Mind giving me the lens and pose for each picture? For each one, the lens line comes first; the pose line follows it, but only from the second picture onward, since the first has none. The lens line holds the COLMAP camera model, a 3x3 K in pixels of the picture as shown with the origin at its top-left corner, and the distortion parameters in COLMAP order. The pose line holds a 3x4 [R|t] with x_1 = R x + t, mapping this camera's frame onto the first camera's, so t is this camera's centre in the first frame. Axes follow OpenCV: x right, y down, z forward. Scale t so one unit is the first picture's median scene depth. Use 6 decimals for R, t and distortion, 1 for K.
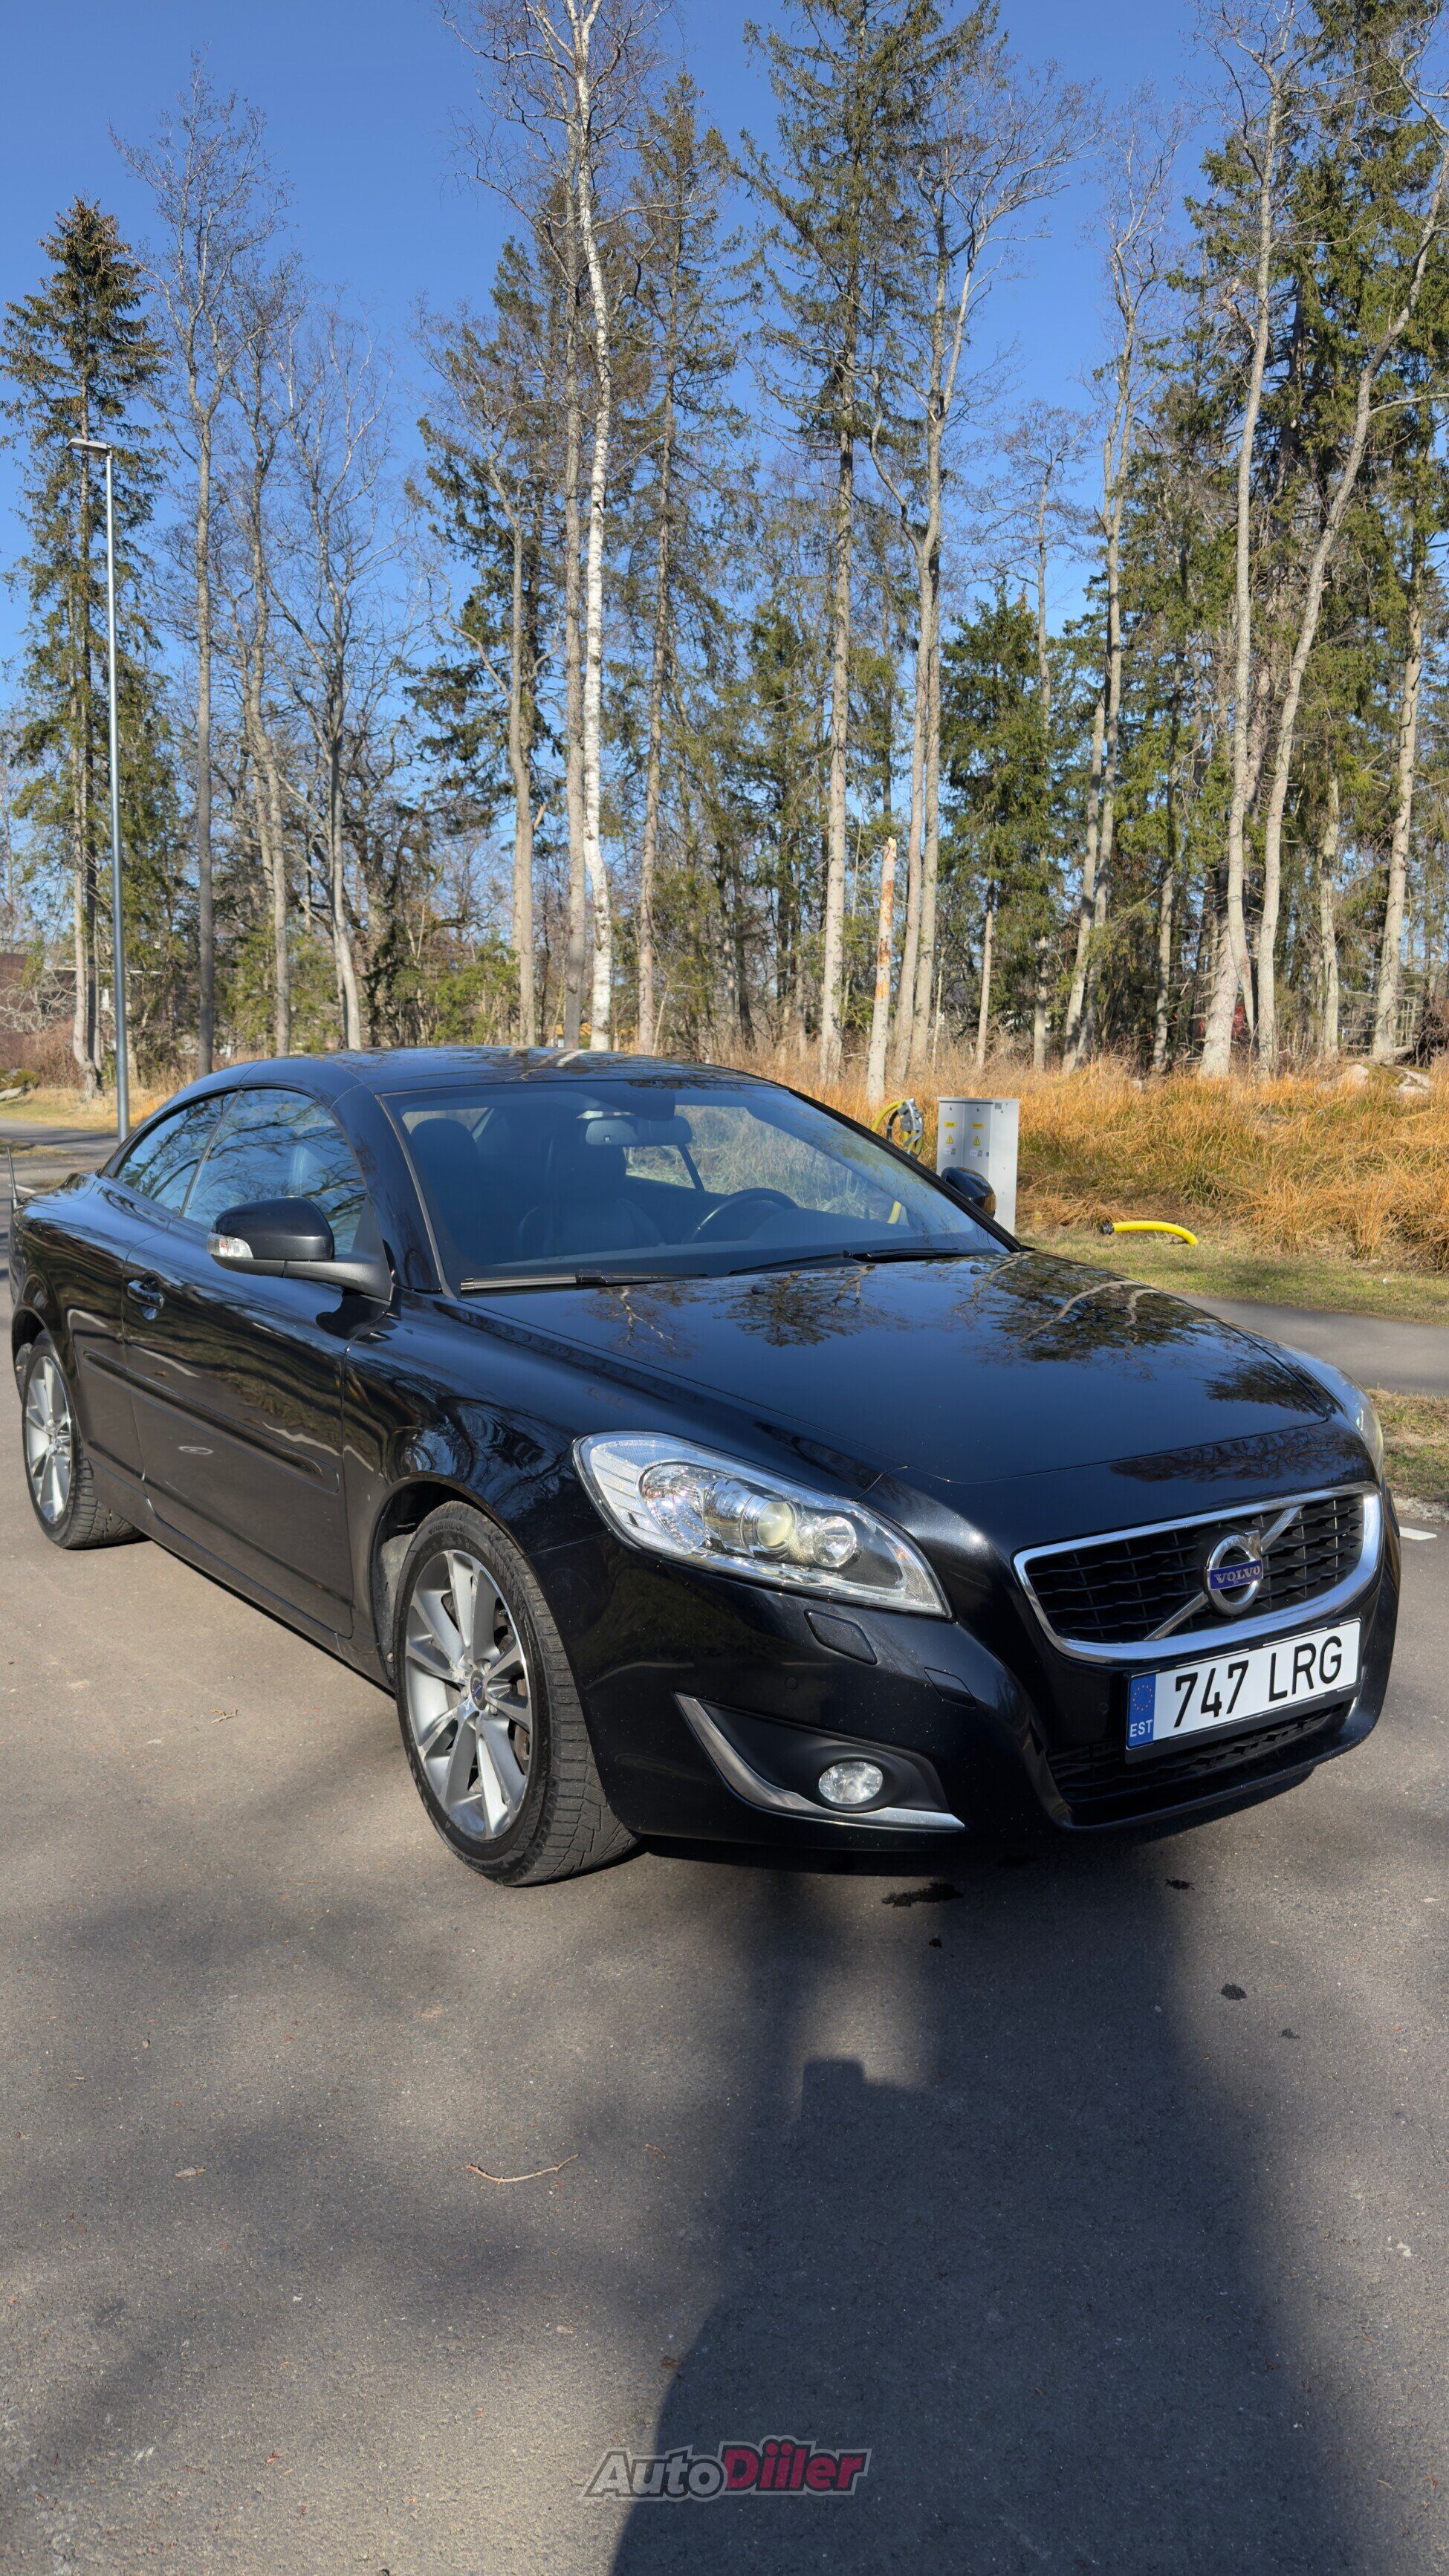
lens RADIAL K [[1928.9, 0, 724.5], [0, 1928.9, 1288.0], [0, 0, 1]] dist [-0.001606, -0.008089]
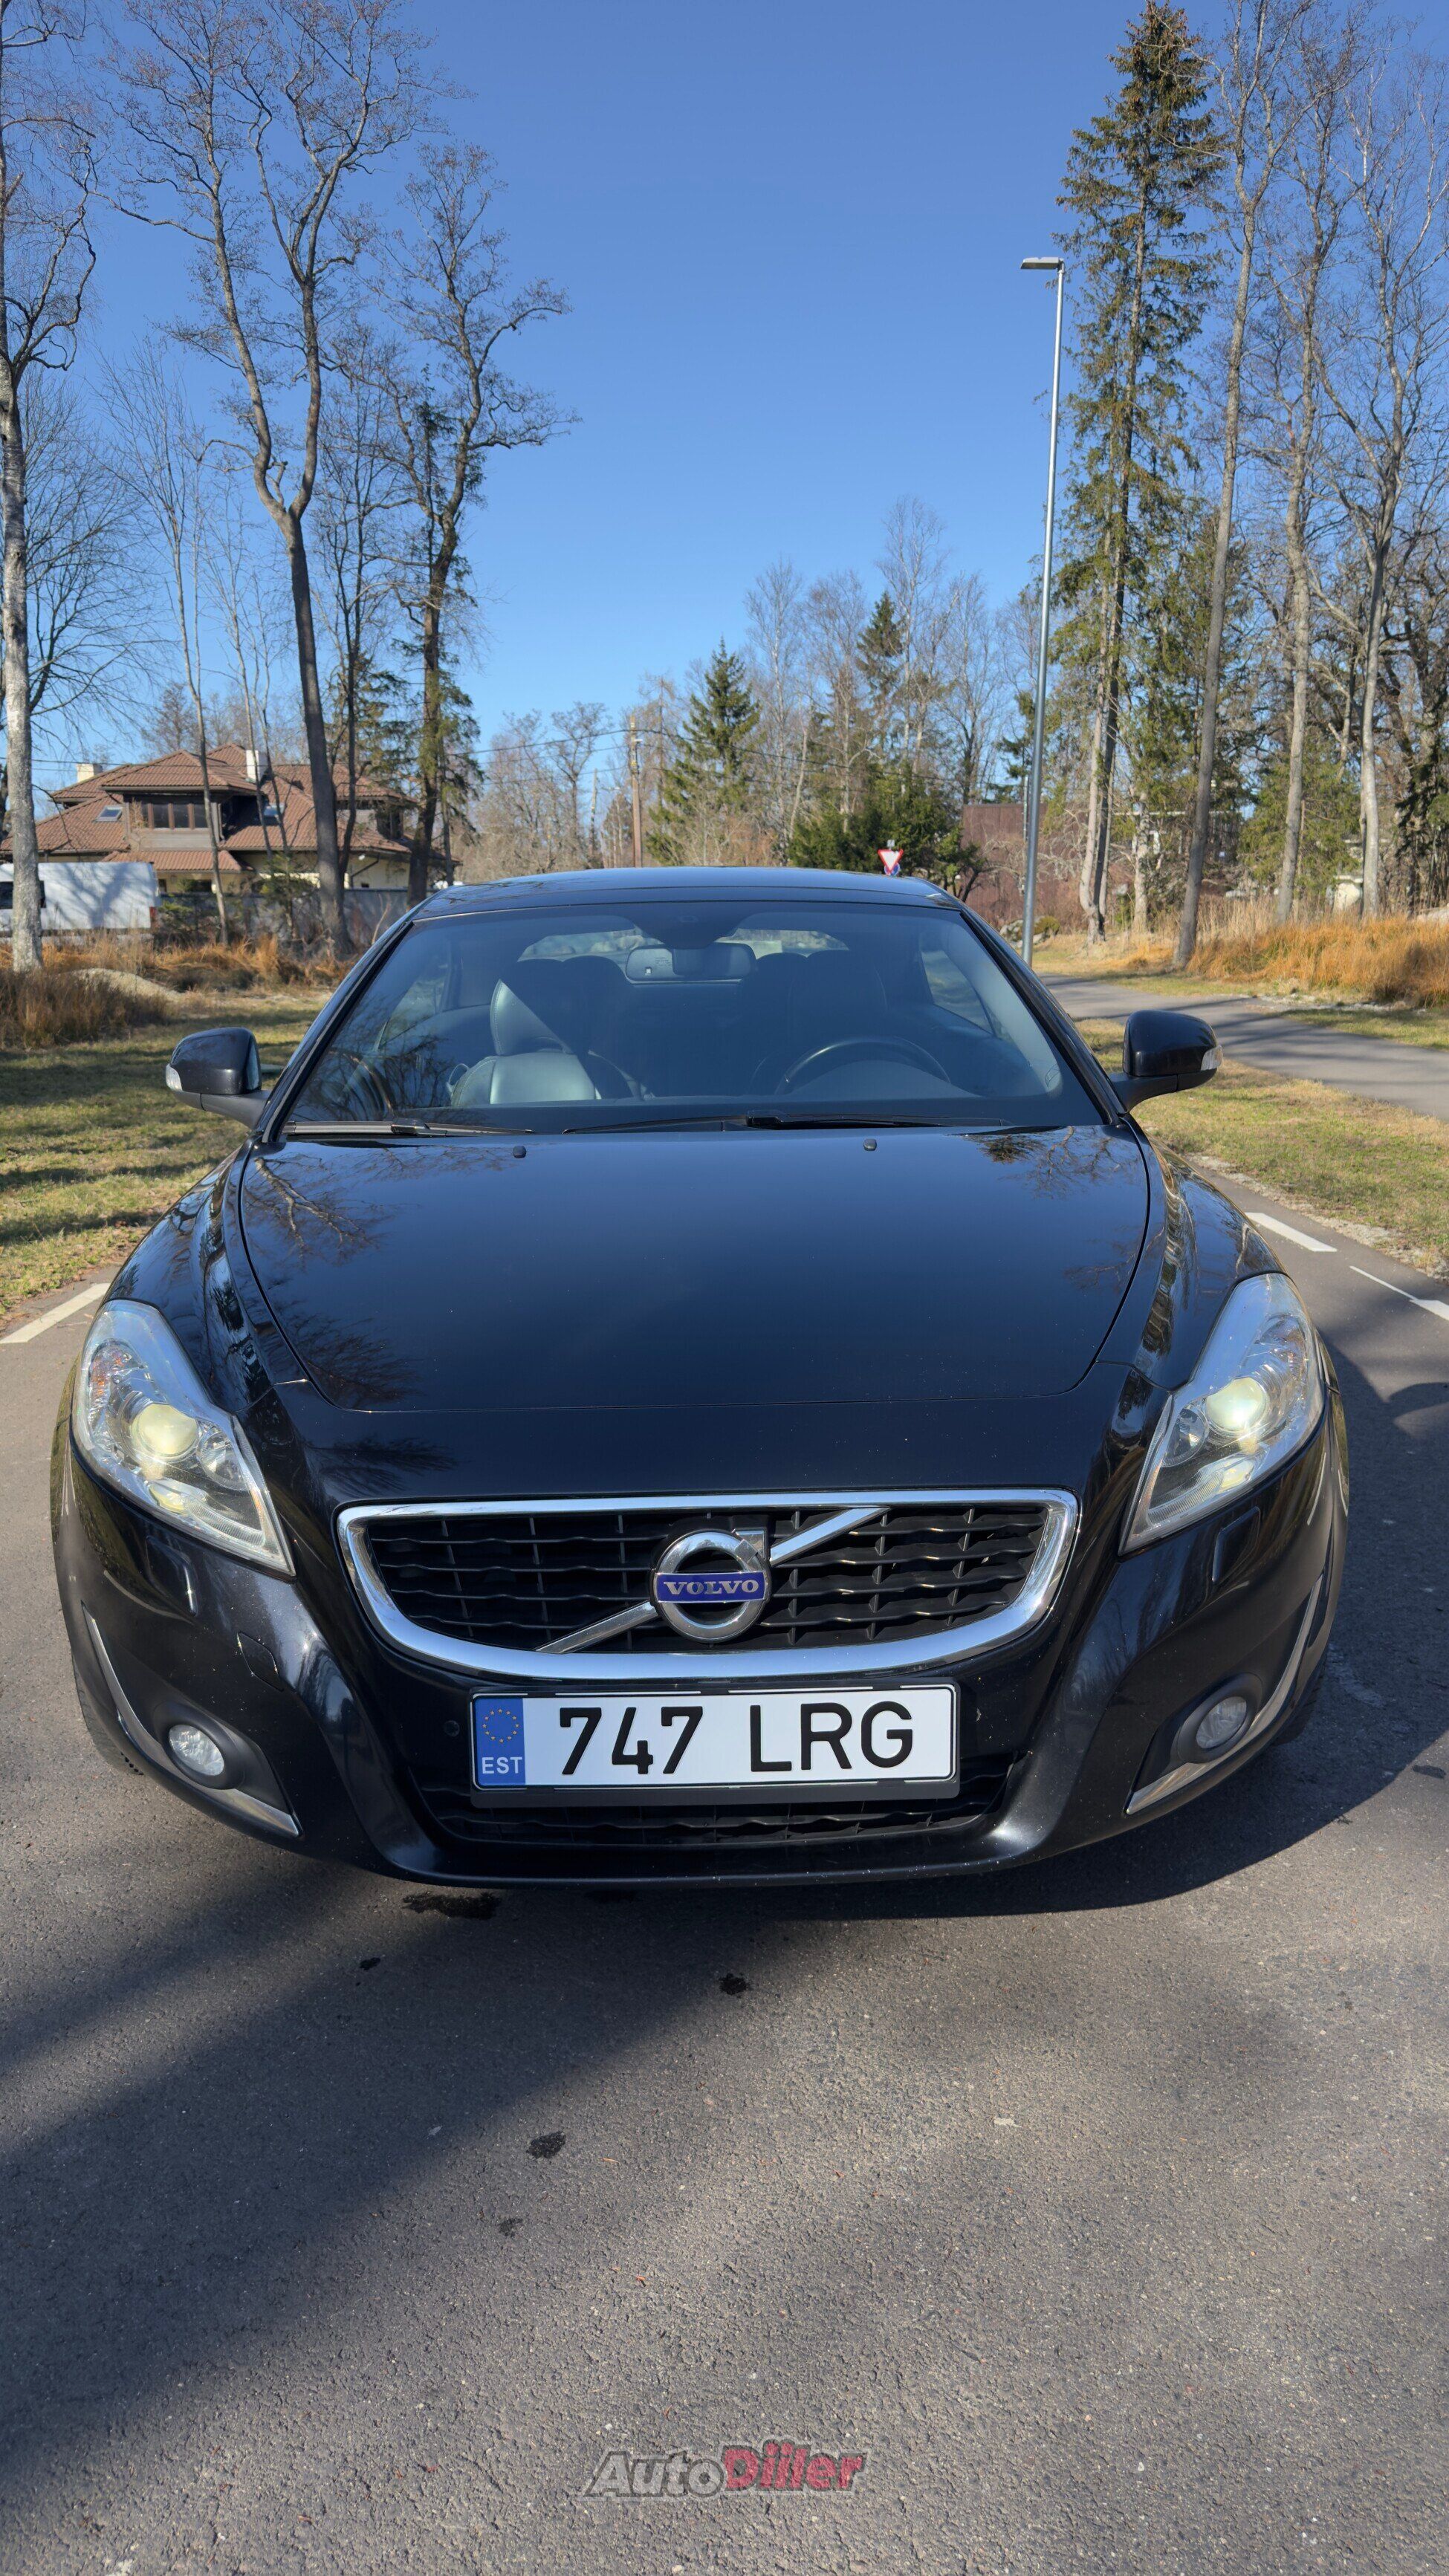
lens RADIAL K [[1928.9, 0, 724.5], [0, 1928.9, 1288.0], [0, 0, 1]] dist [-0.001606, -0.008089]
pose [[0.824127, 0.090959, -0.559054, 0.086549], [-0.047280, 0.994624, 0.092130, -0.003535], [0.564428, -0.049495, 0.823997, 0.055582]]
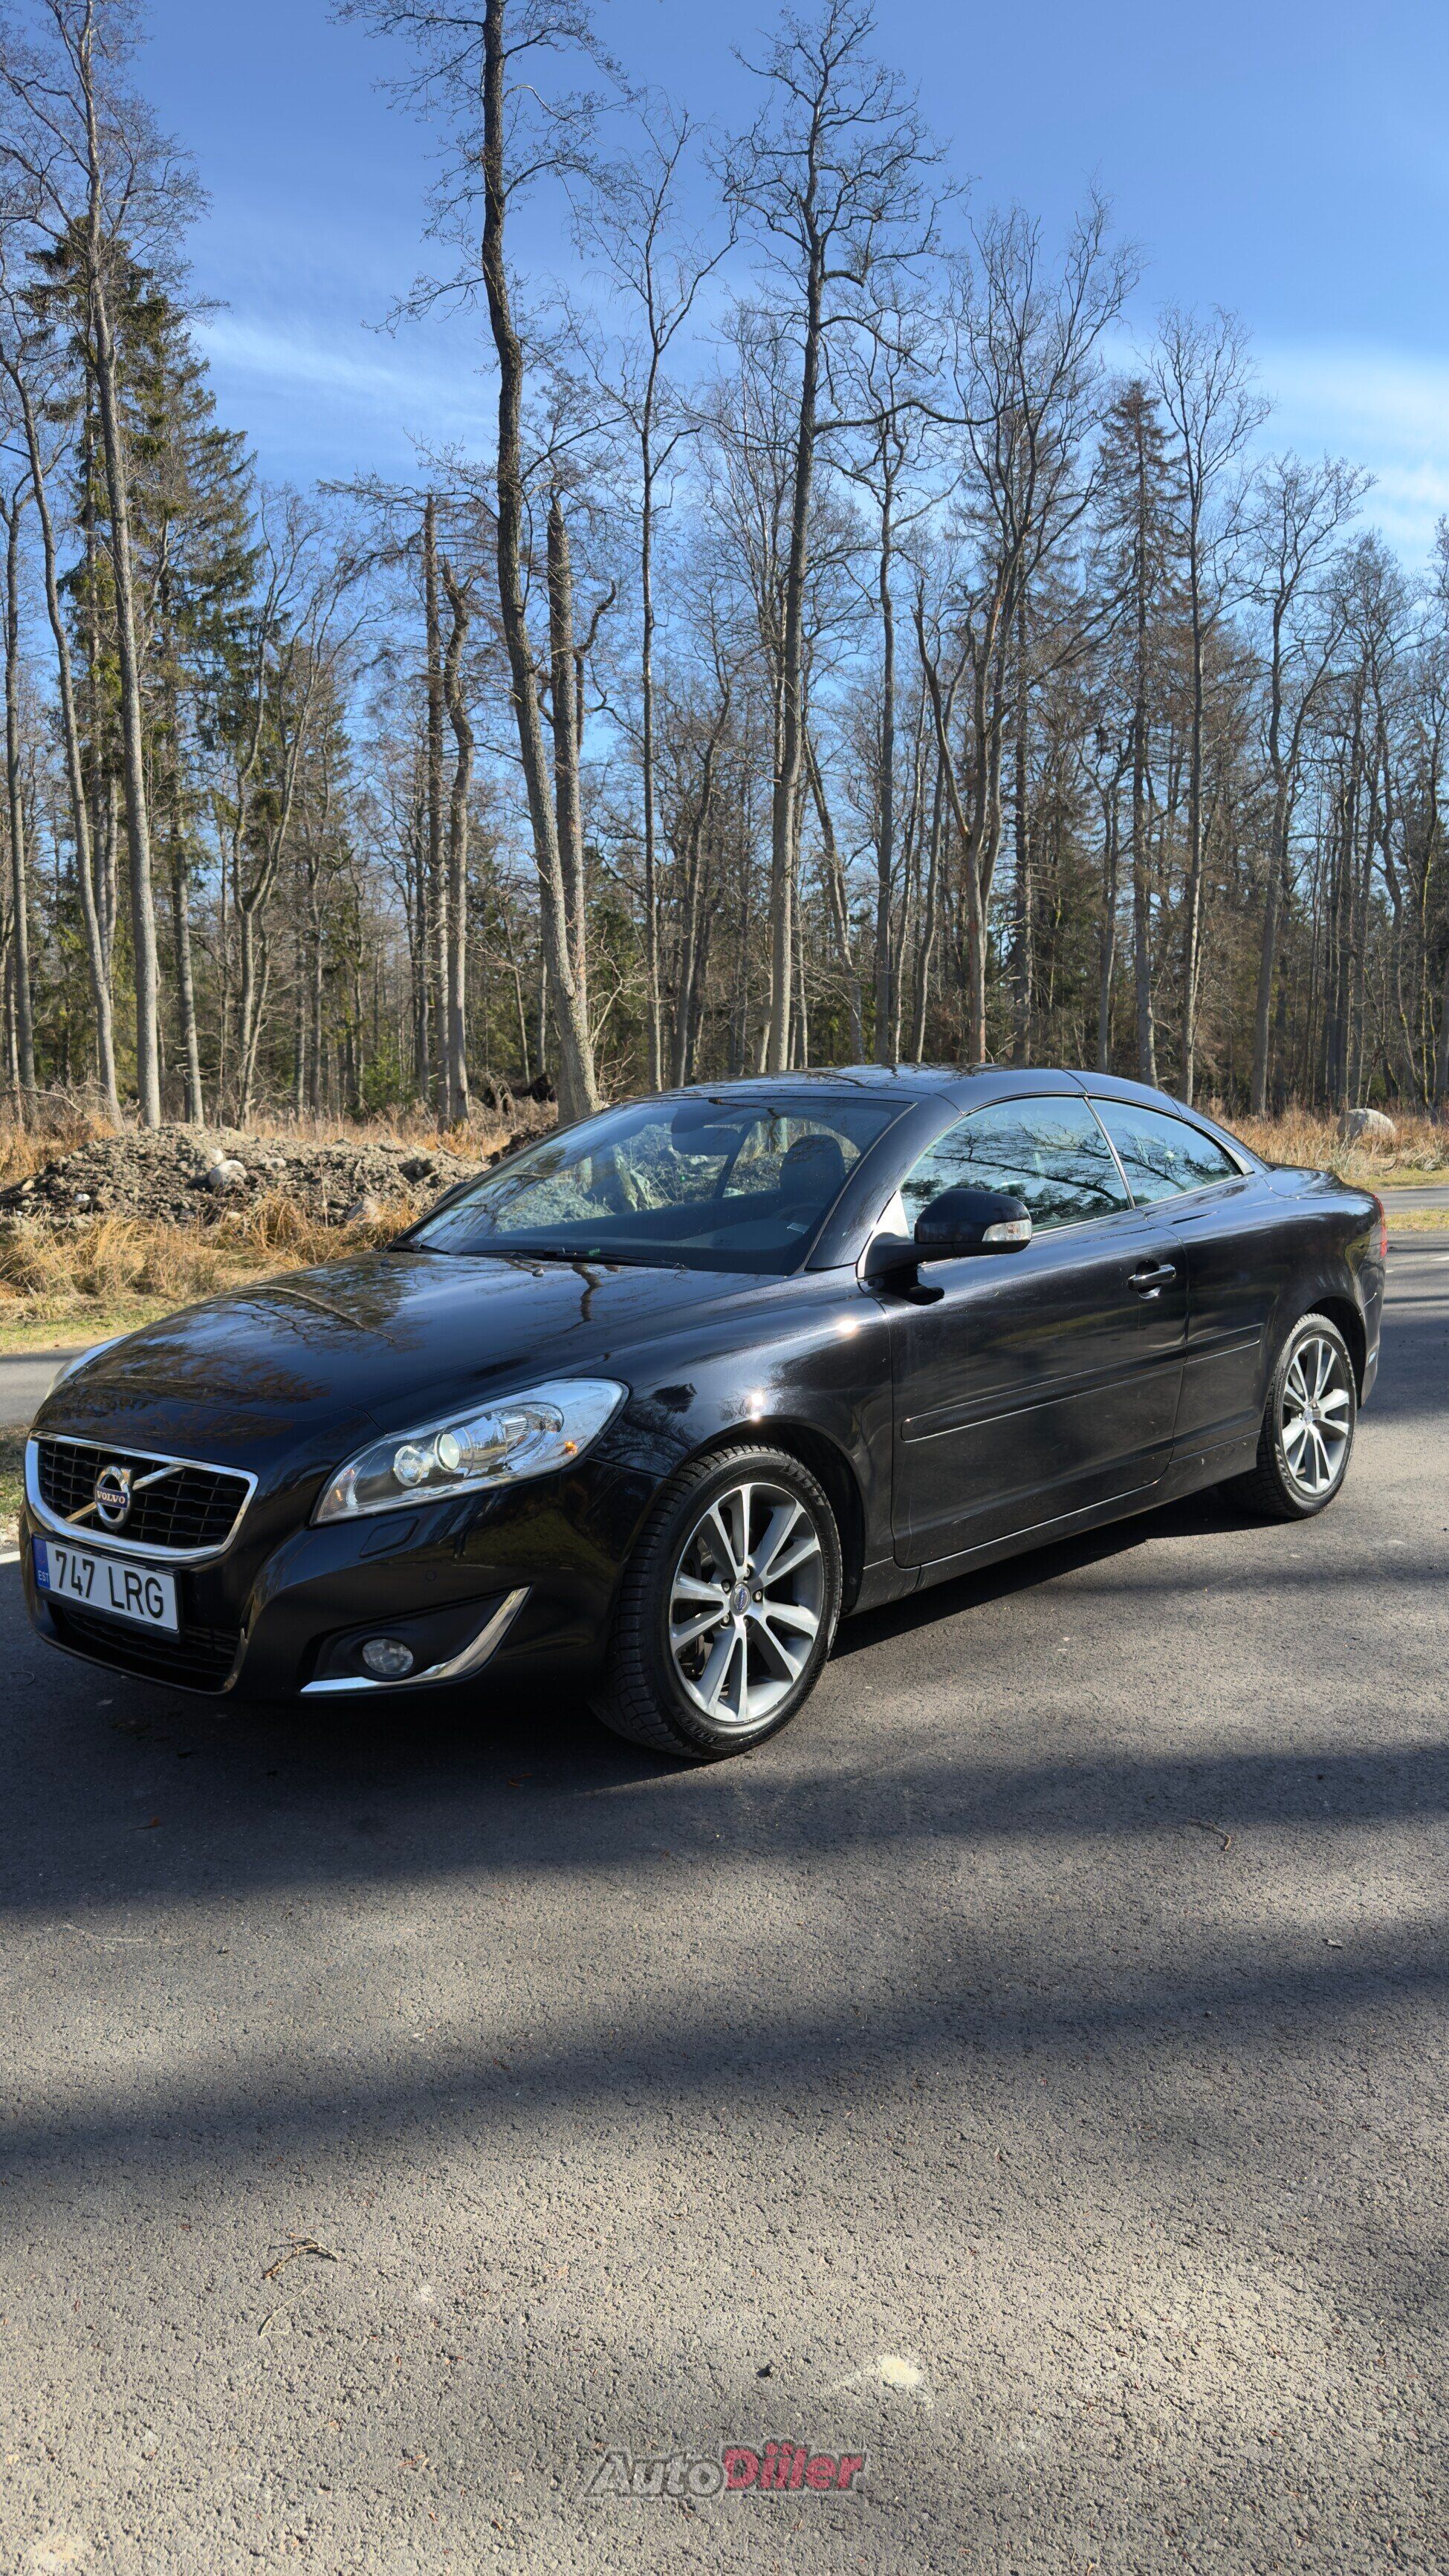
lens RADIAL K [[1928.9, 0, 724.5], [0, 1928.9, 1288.0], [0, 0, 1]] dist [-0.001606, -0.008089]
pose [[0.243036, 0.103809, -0.964447, 0.206858], [-0.093015, 0.992170, 0.083353, -0.017278], [0.965547, 0.069450, 0.250788, 0.139772]]
